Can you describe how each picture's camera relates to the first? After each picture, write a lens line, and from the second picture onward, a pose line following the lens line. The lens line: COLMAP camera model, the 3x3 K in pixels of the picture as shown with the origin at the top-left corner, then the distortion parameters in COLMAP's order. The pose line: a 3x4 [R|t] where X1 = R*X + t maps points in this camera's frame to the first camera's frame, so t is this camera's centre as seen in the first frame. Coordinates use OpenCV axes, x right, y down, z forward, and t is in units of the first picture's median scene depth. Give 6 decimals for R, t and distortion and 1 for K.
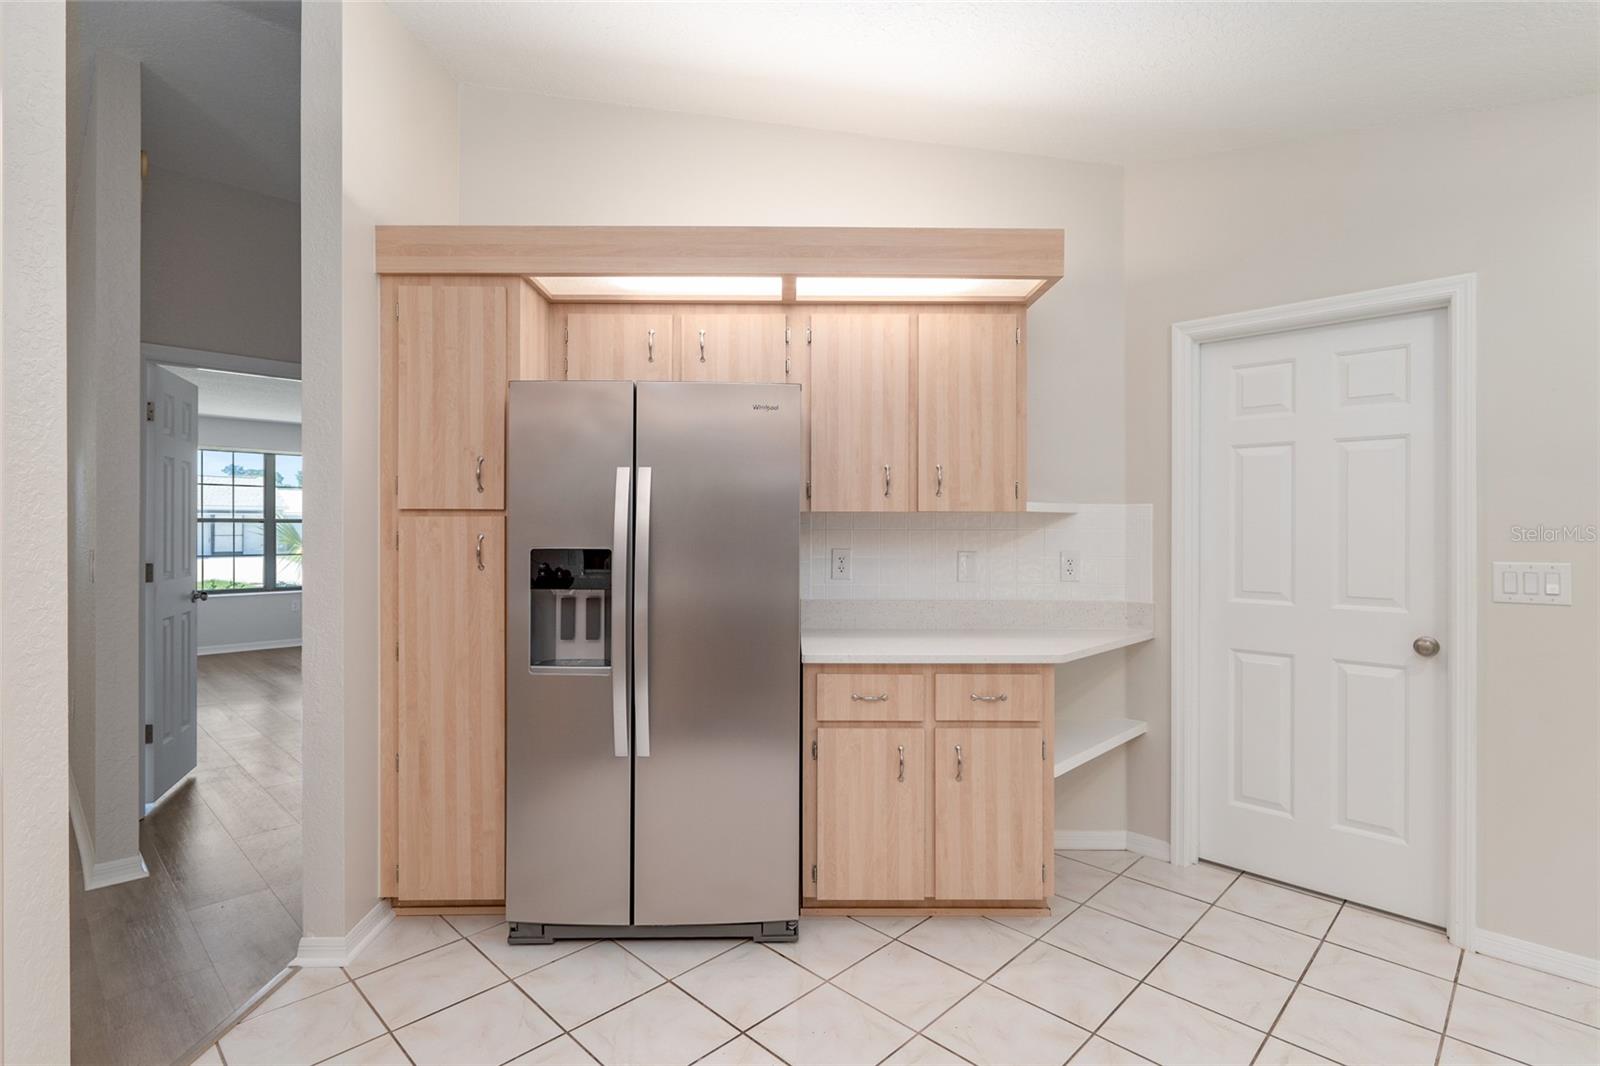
lens RADIAL K [[765.9, 0, 788.3], [0, 765.9, 523.2], [0, 0, 1]] dist [0.005708, -0.002611]
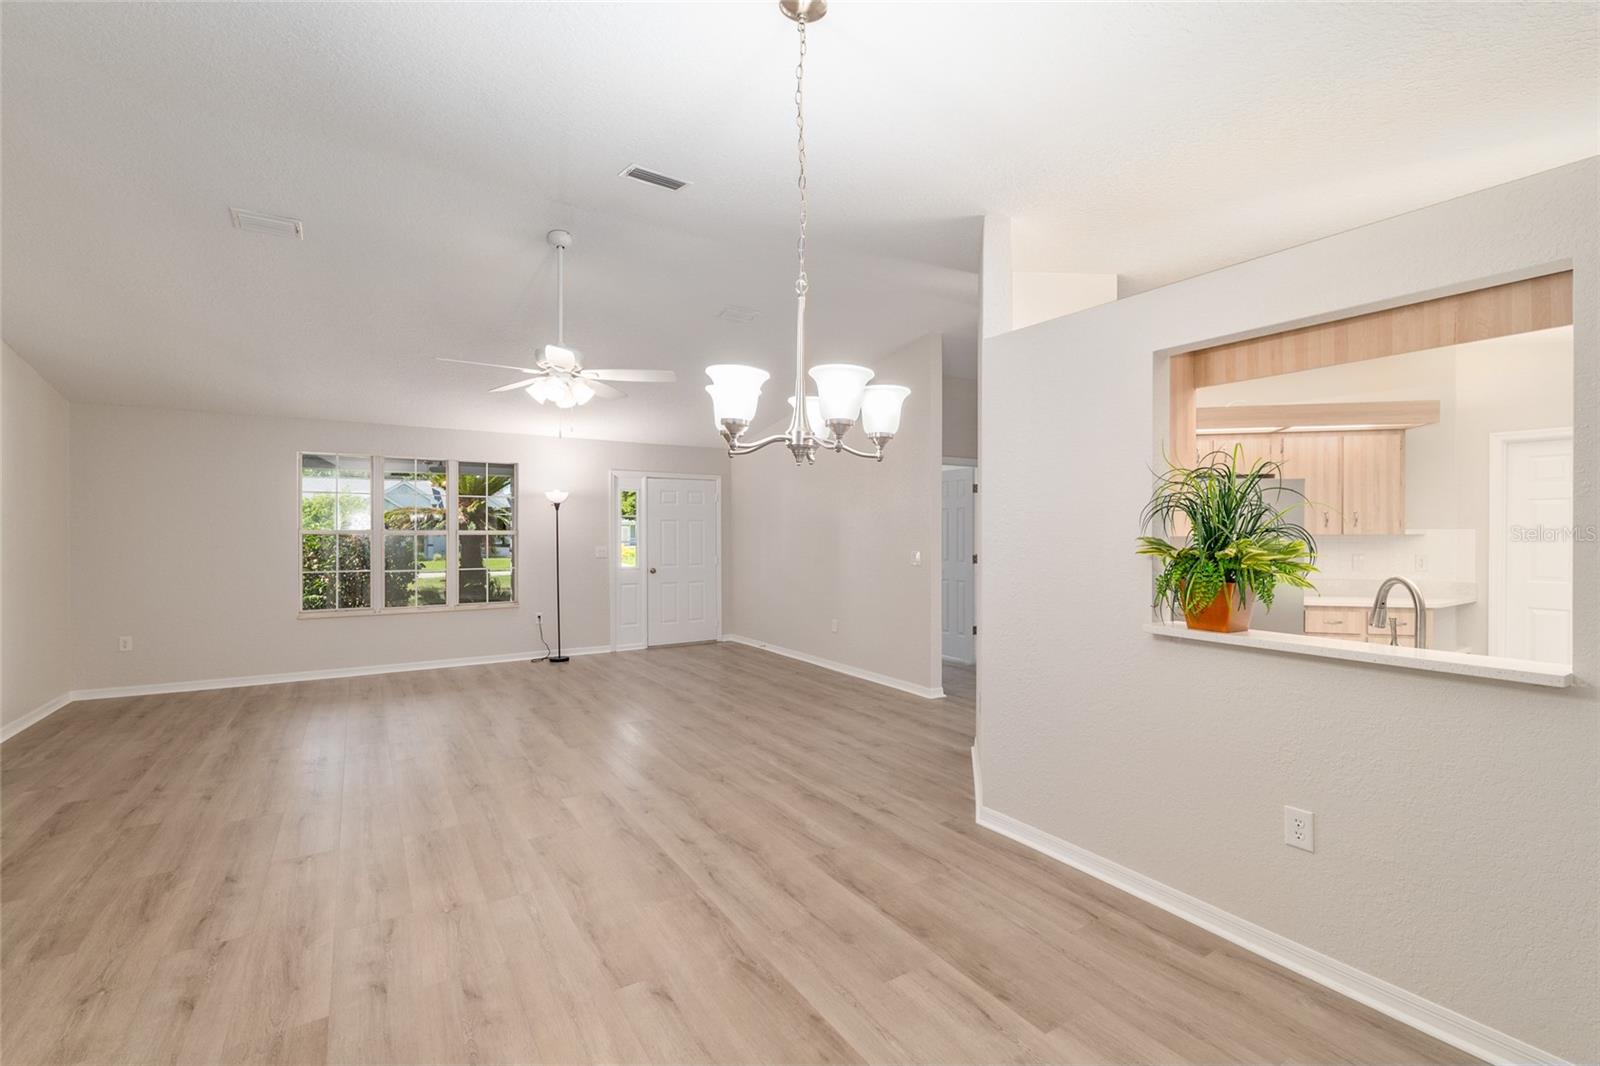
lens RADIAL K [[686.0, 0, 799.7], [0, 686.0, 538.8], [0, 0, 1]] dist [-0.006712, 0.001018]
pose [[0.974877, -0.005403, -0.222677, -0.634243], [0.006244, 0.999976, 0.003074, -0.014005], [0.222655, -0.004387, 0.974887, -0.823342]]
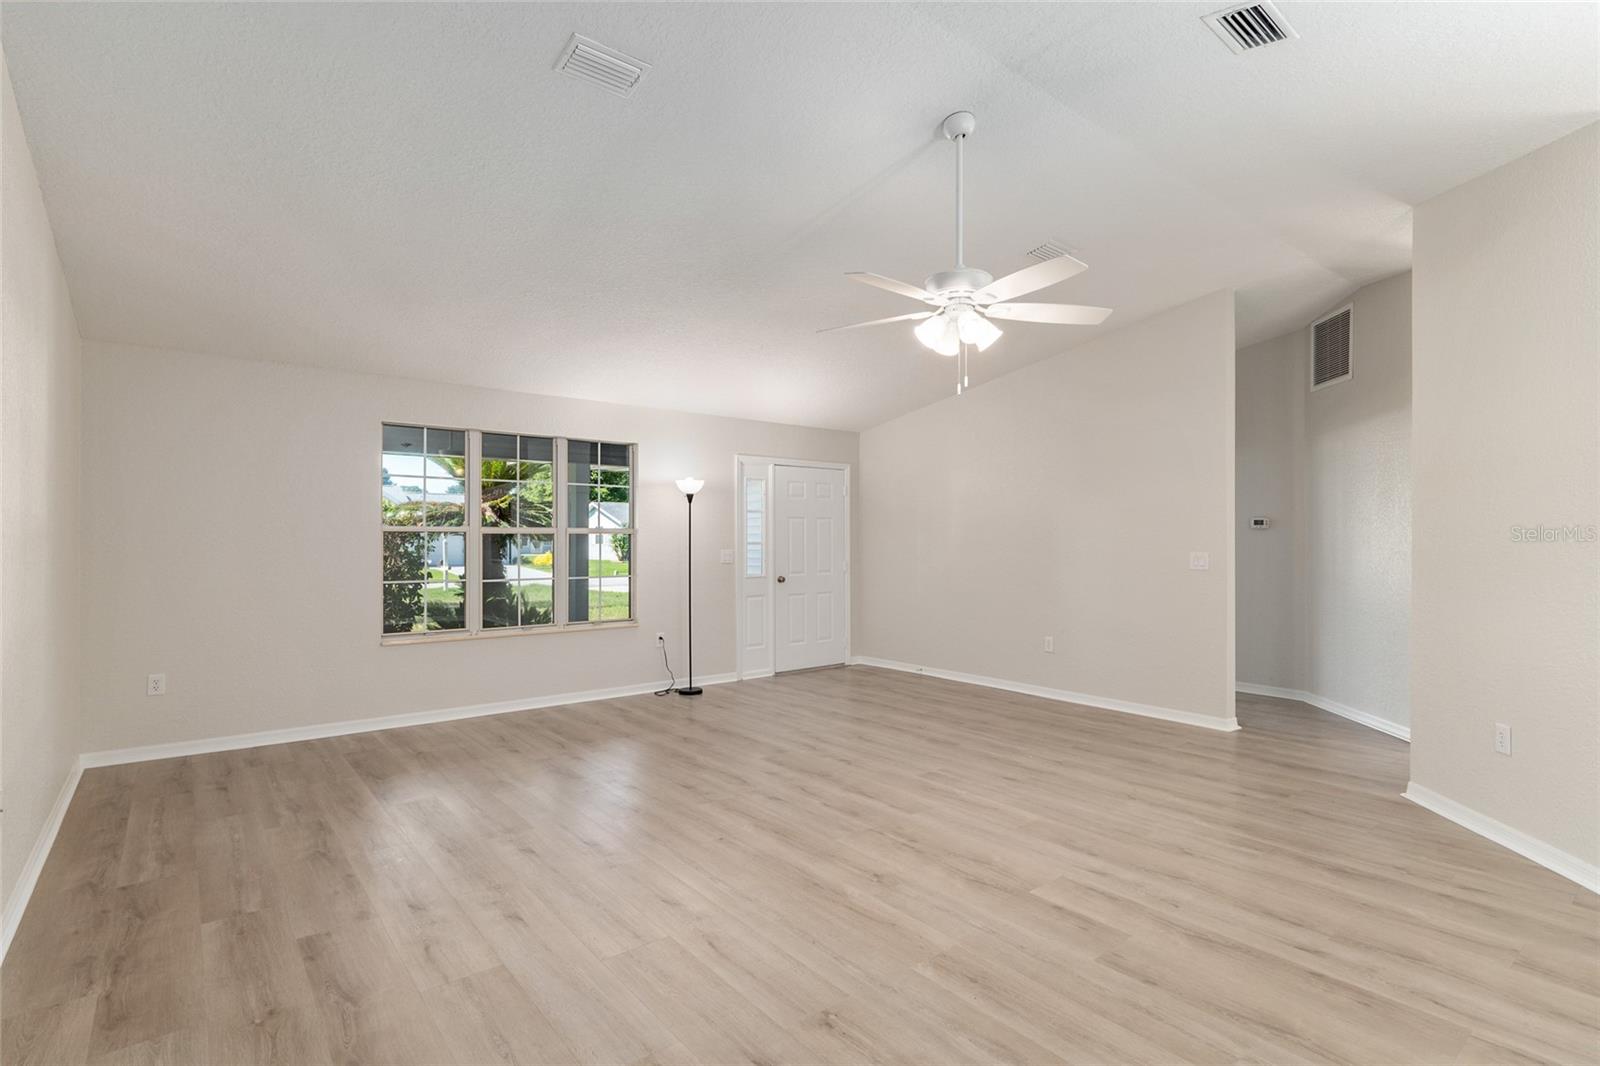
lens RADIAL K [[765.9, 0, 802.7], [0, 765.9, 535.5], [0, 0, 1]] dist [0.005708, -0.002611]
pose [[0.993371, -0.006821, -0.114750, -1.377128], [0.005561, 0.999921, -0.011299, 0.003129], [0.114817, 0.010586, 0.993330, -0.751377]]
